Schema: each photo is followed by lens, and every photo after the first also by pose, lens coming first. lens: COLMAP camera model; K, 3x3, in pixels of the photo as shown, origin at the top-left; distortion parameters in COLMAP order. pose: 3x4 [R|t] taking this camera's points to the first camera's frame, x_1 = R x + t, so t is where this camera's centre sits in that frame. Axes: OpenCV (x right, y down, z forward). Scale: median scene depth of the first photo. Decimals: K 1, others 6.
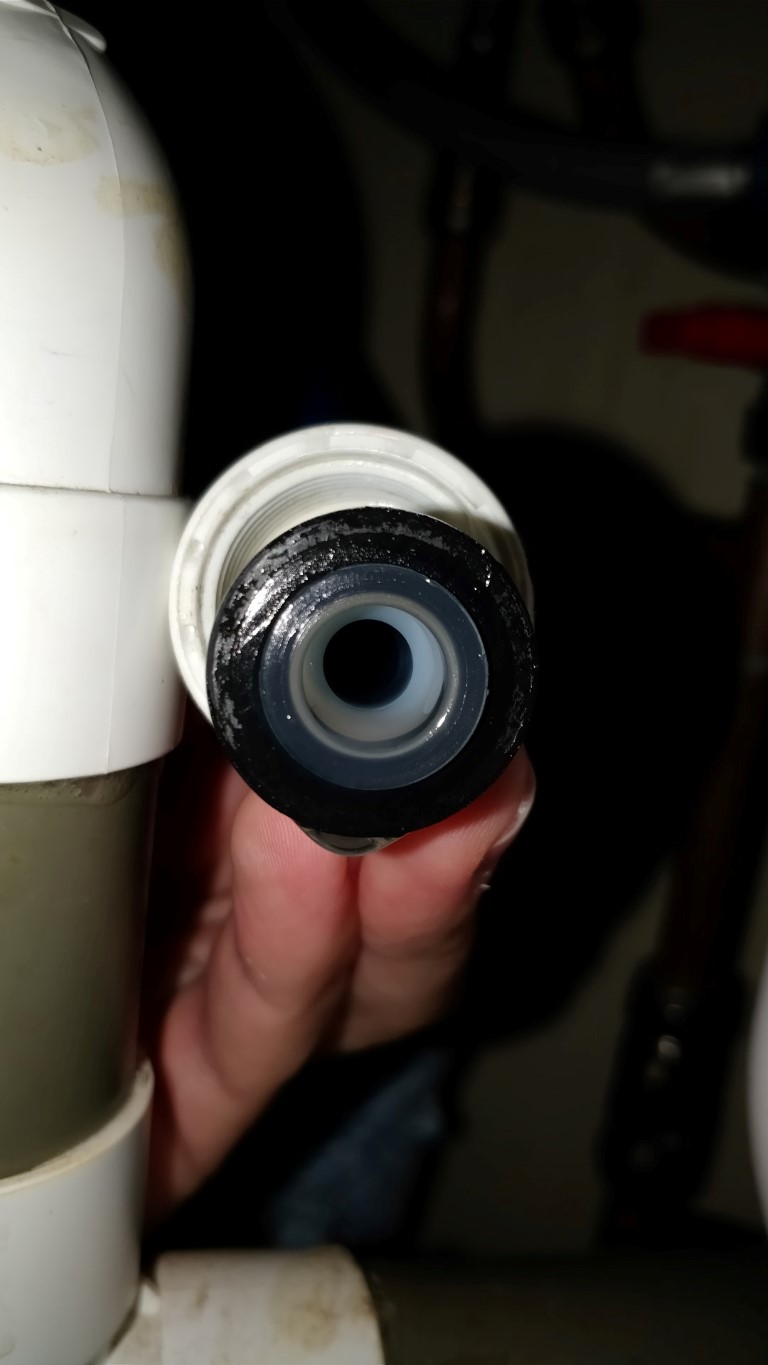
lens RADIAL K [[1208.4, 0, 384.0], [0, 1208.4, 682.5], [0, 0, 1]] dist [-0.050912, 0.004717]
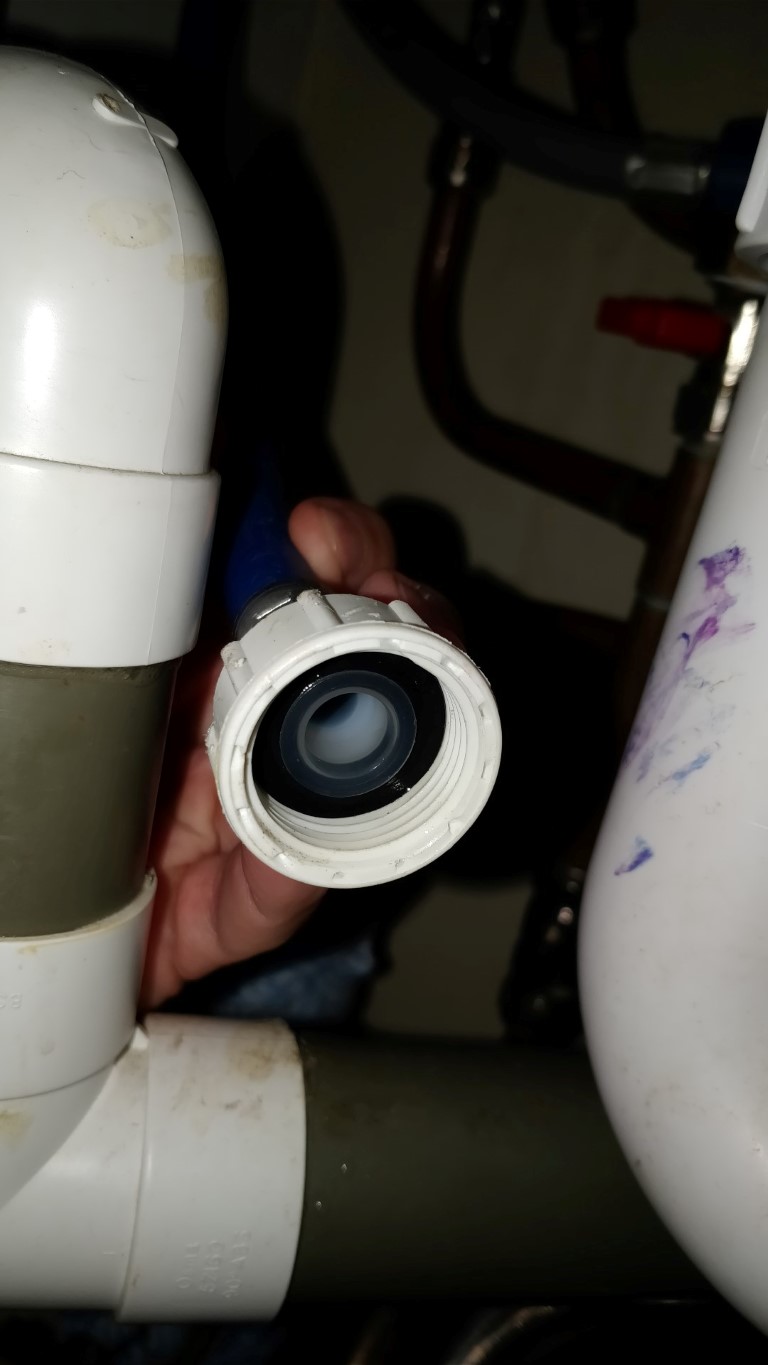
lens RADIAL K [[1176.7, 0, 381.7], [0, 1176.7, 668.2], [0, 0, 1]] dist [-0.006931, -0.002157]
pose [[0.996436, 0.082132, 0.019206, 0.023123], [-0.083396, 0.993424, 0.078450, -0.046895], [-0.012636, -0.079772, 0.996733, -0.356661]]
